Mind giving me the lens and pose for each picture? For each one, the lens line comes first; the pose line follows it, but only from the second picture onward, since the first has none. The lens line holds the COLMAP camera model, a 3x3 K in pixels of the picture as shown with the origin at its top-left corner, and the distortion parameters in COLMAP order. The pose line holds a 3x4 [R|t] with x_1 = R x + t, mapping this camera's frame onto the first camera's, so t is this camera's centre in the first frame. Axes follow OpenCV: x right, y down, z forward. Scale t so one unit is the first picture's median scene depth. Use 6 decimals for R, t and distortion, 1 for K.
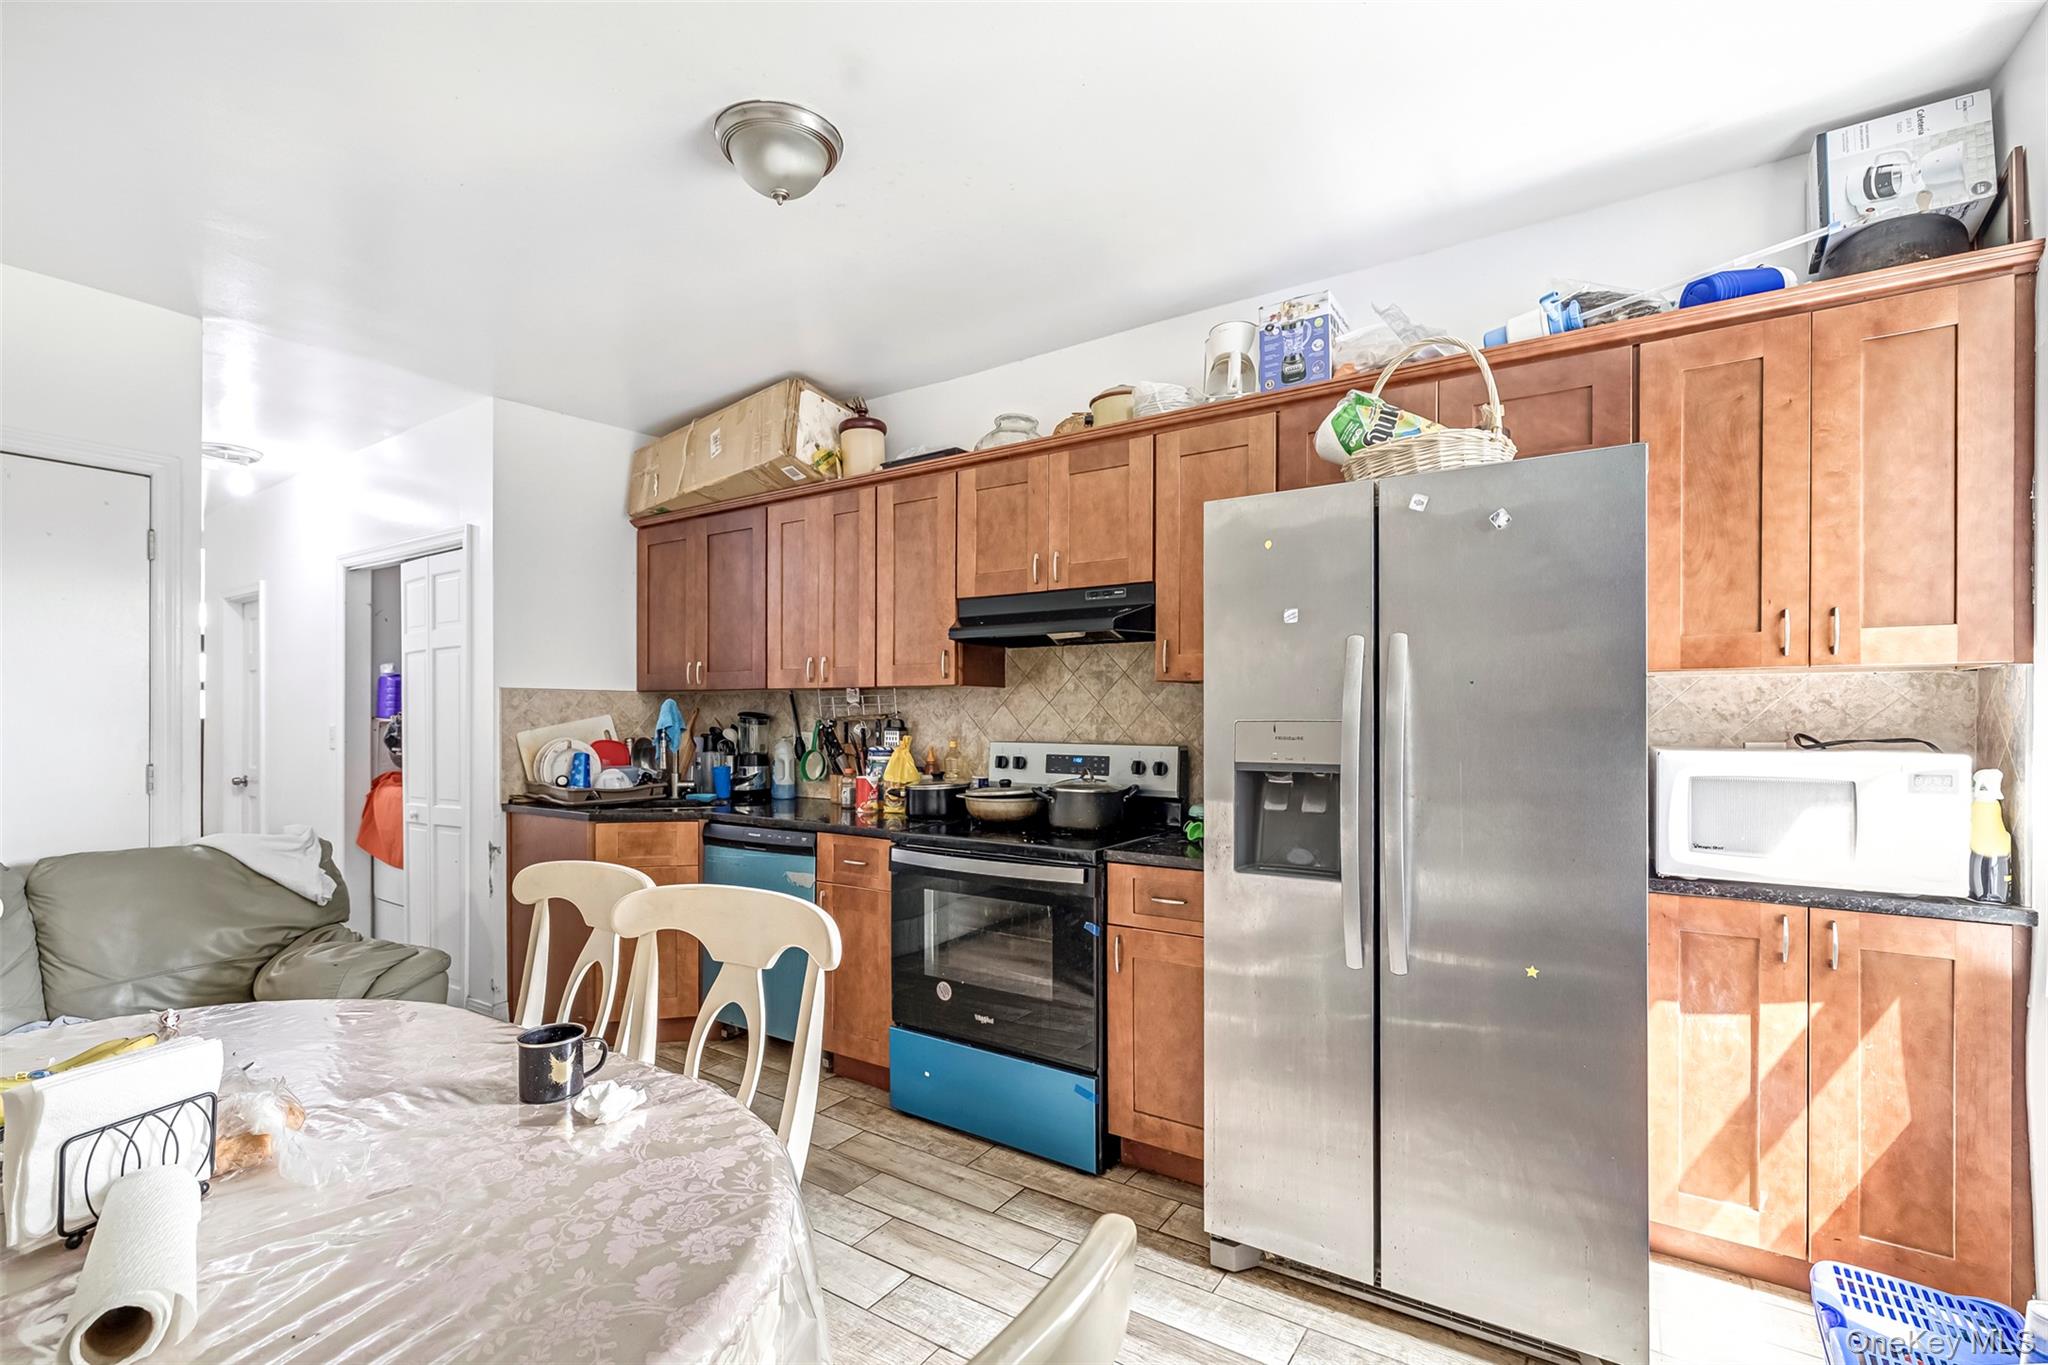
lens RADIAL K [[897.5, 0, 1022.5], [0, 897.5, 723.3], [0, 0, 1]] dist [-0.000993, -0.000263]
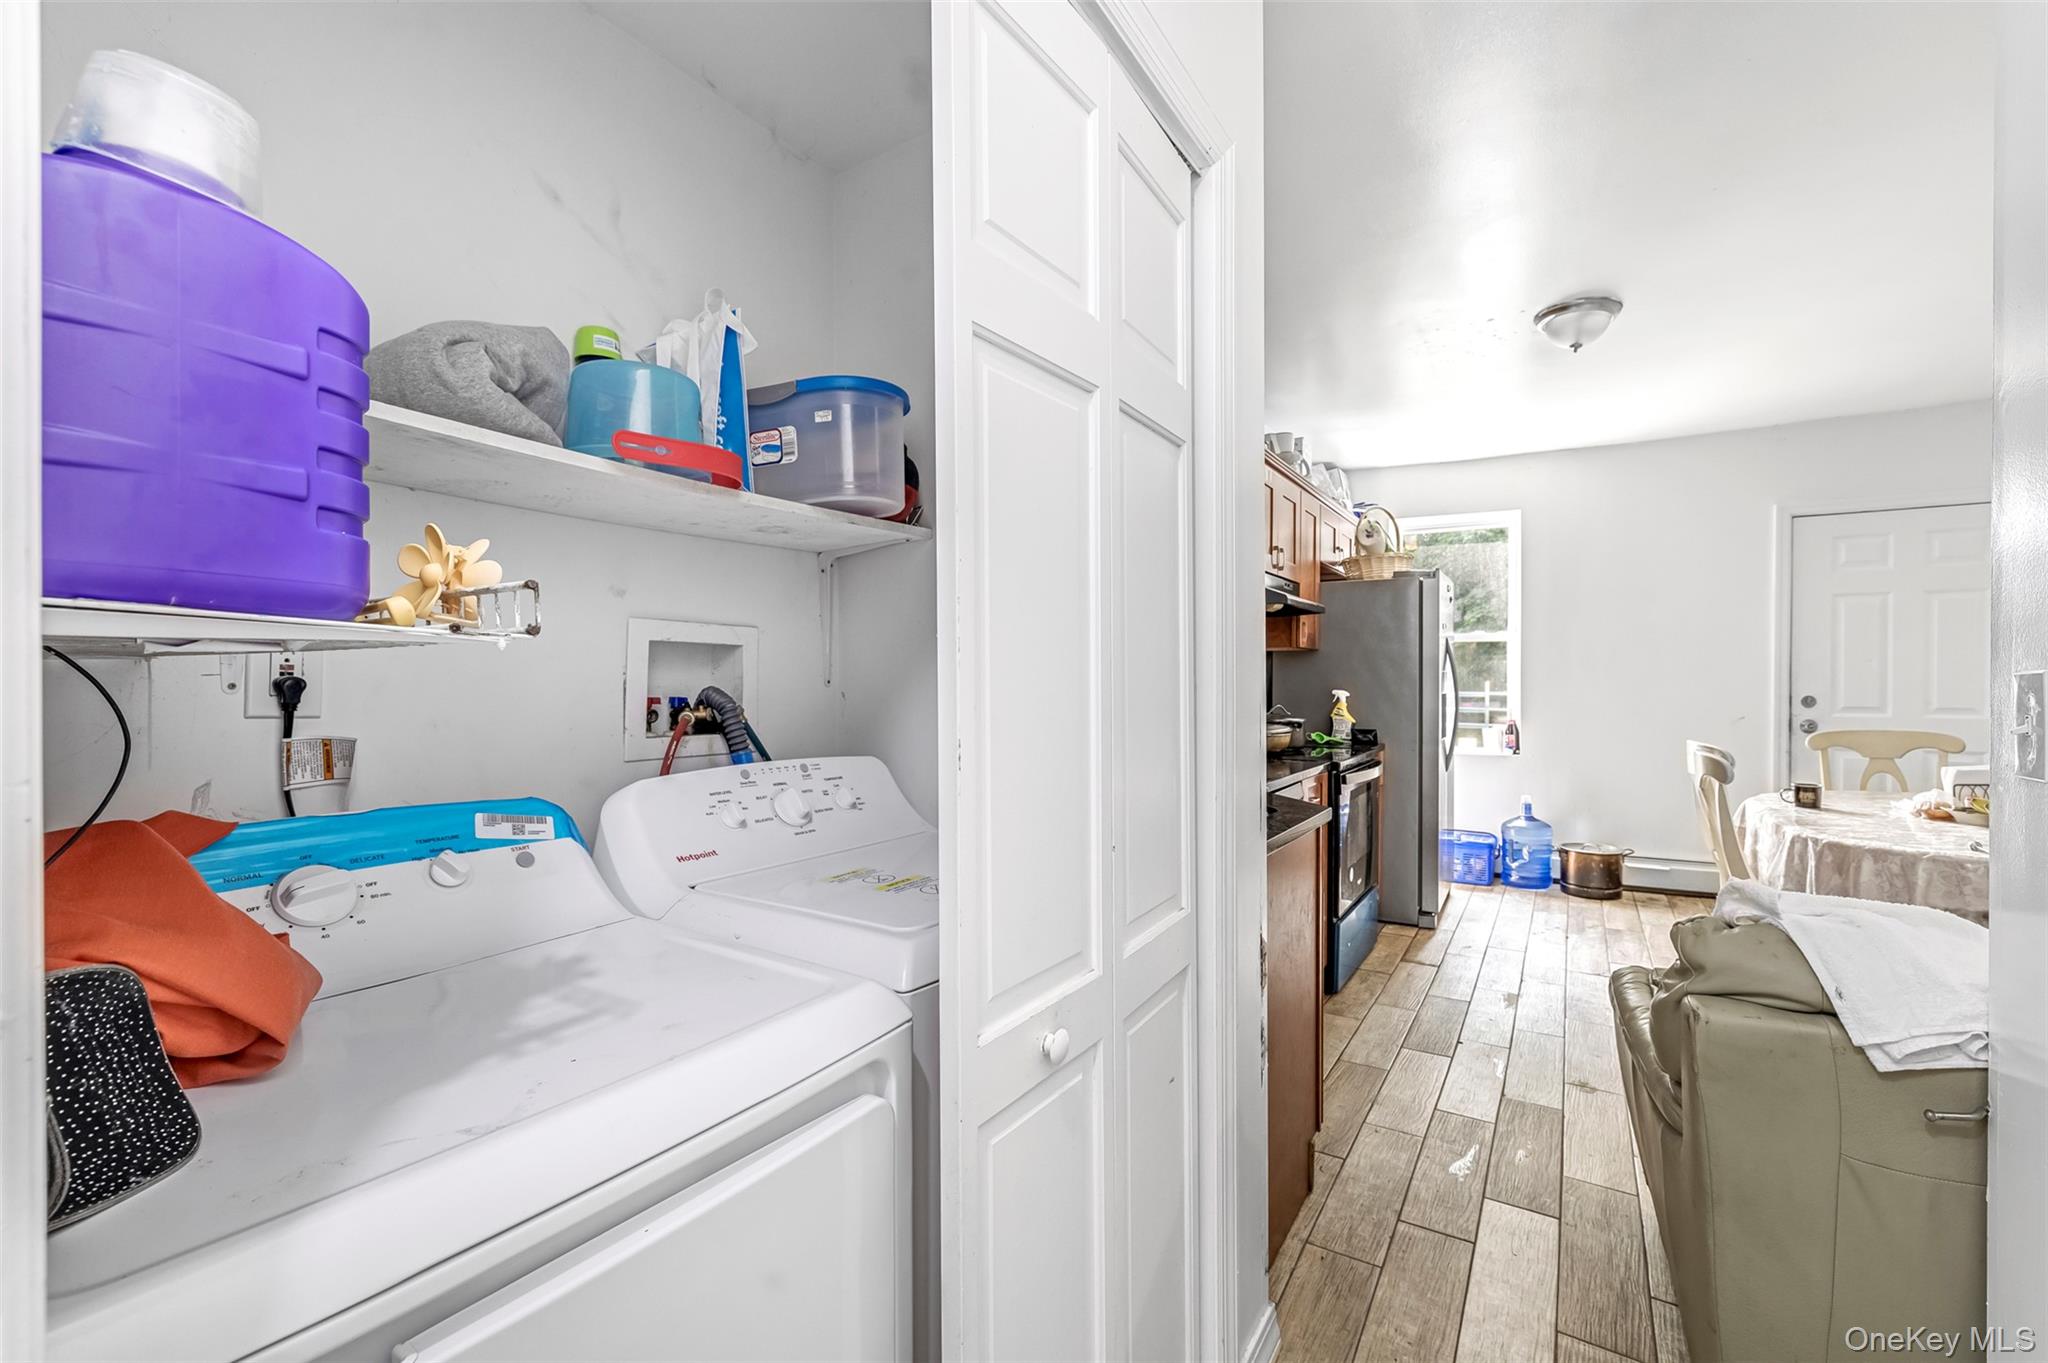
lens RADIAL K [[871.3, 0, 1025.2], [0, 871.3, 692.9], [0, 0, 1]] dist [0.000342, 0.000167]
pose [[-0.031164, -0.009309, 0.999471, -1.181312], [0.008263, 0.999920, 0.009571, 0.014262], [-0.999480, 0.008557, -0.031085, 1.327940]]
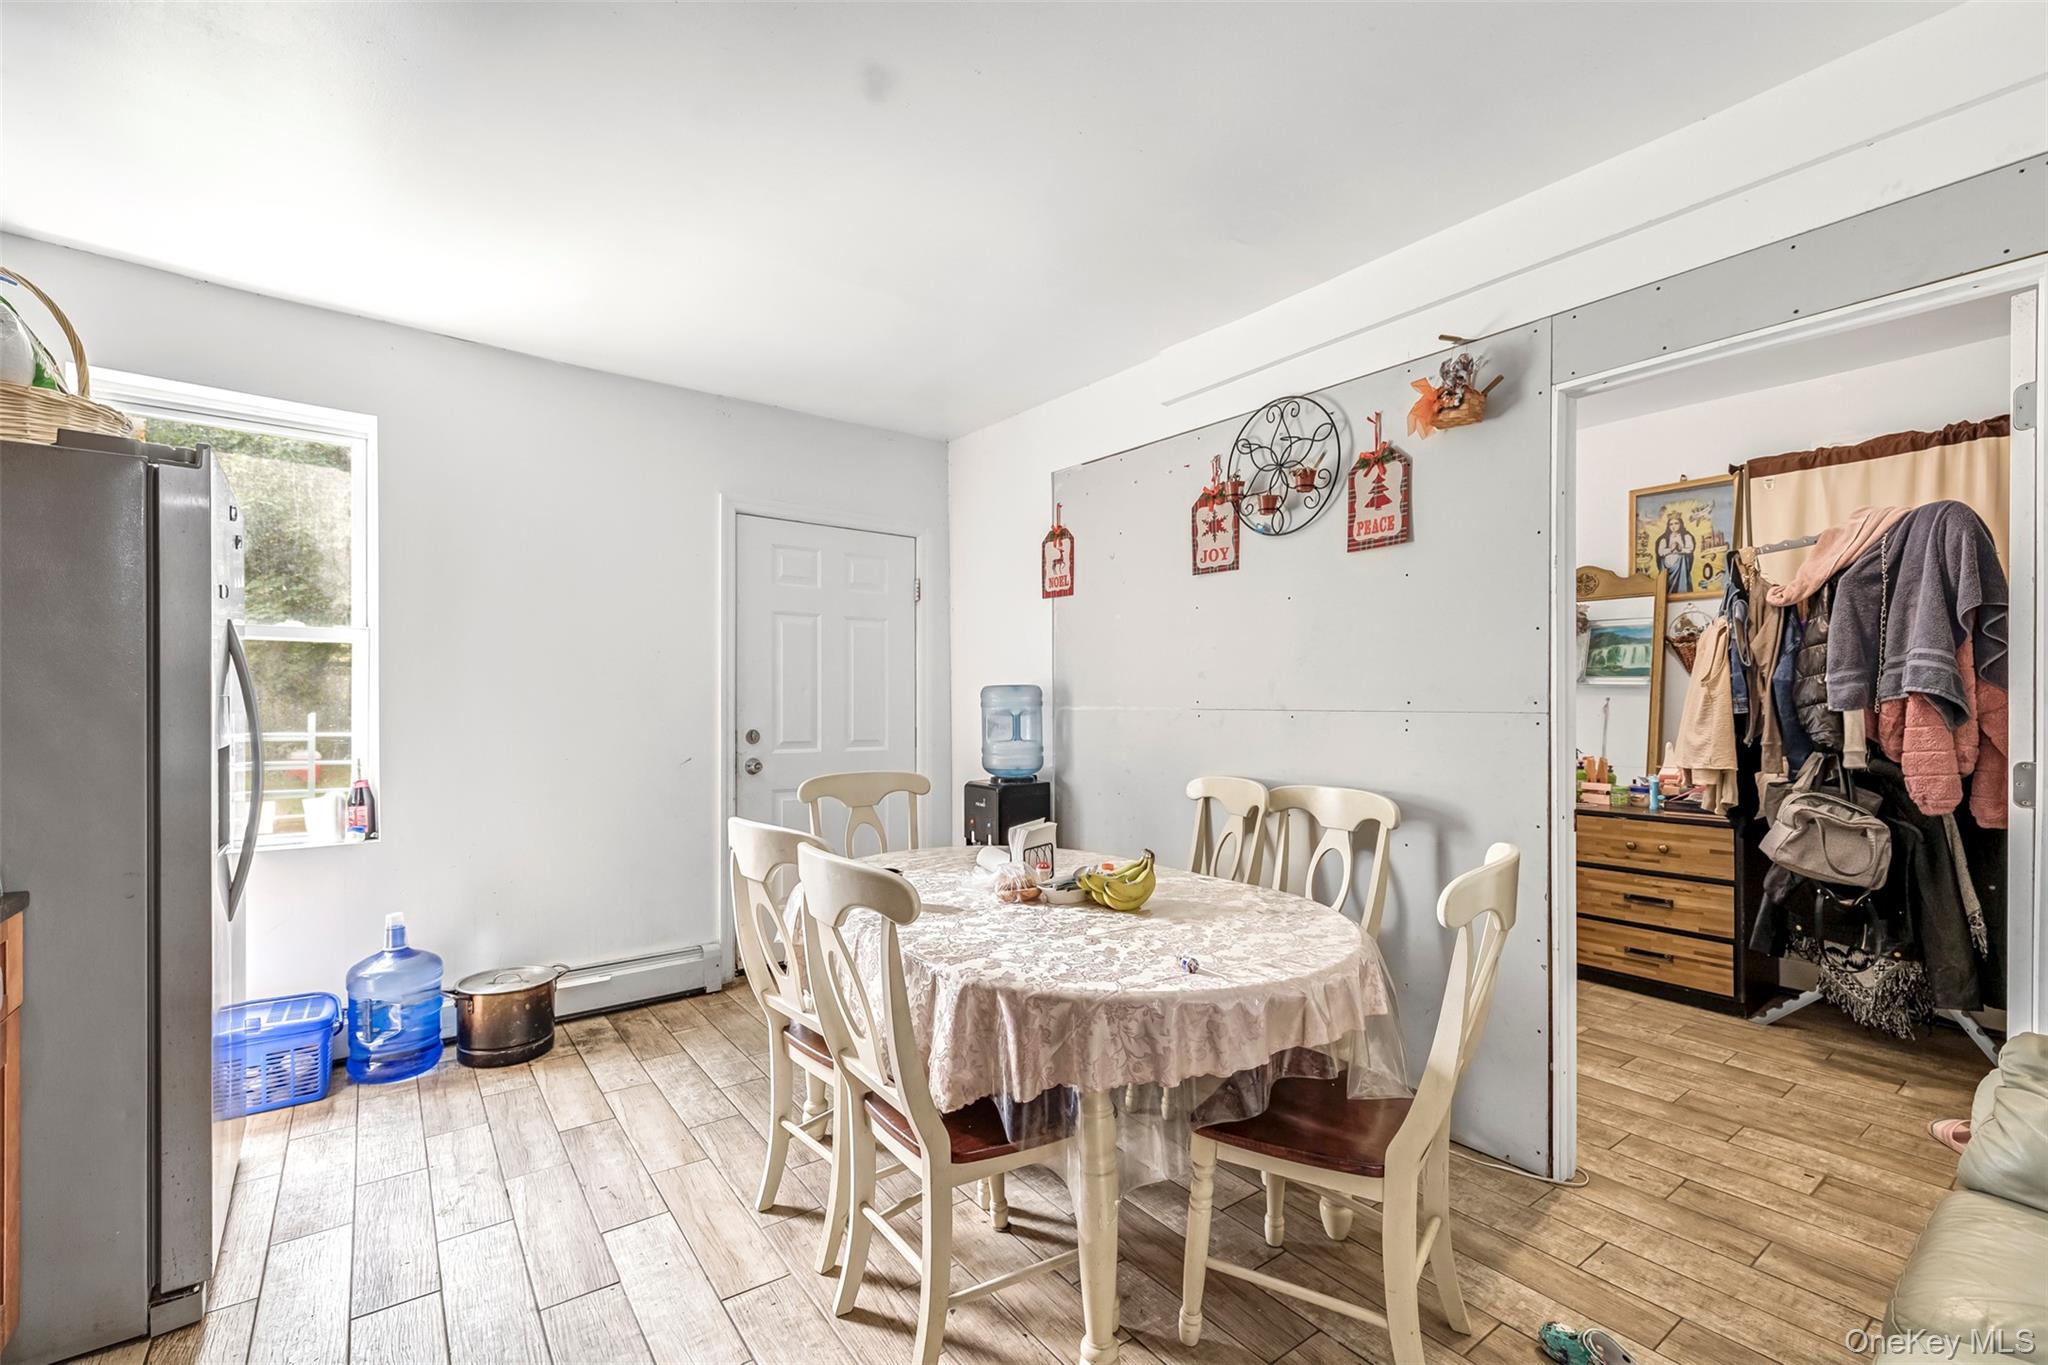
lens RADIAL K [[878.0, 0, 1026.6], [0, 878.0, 705.1], [0, 0, 1]] dist [0.000831, 0.000040]
pose [[-0.943386, 0.002497, 0.331686, -0.529571], [0.004596, 0.999974, 0.005544, 0.004226], [-0.331664, 0.006754, -0.943373, 1.001917]]
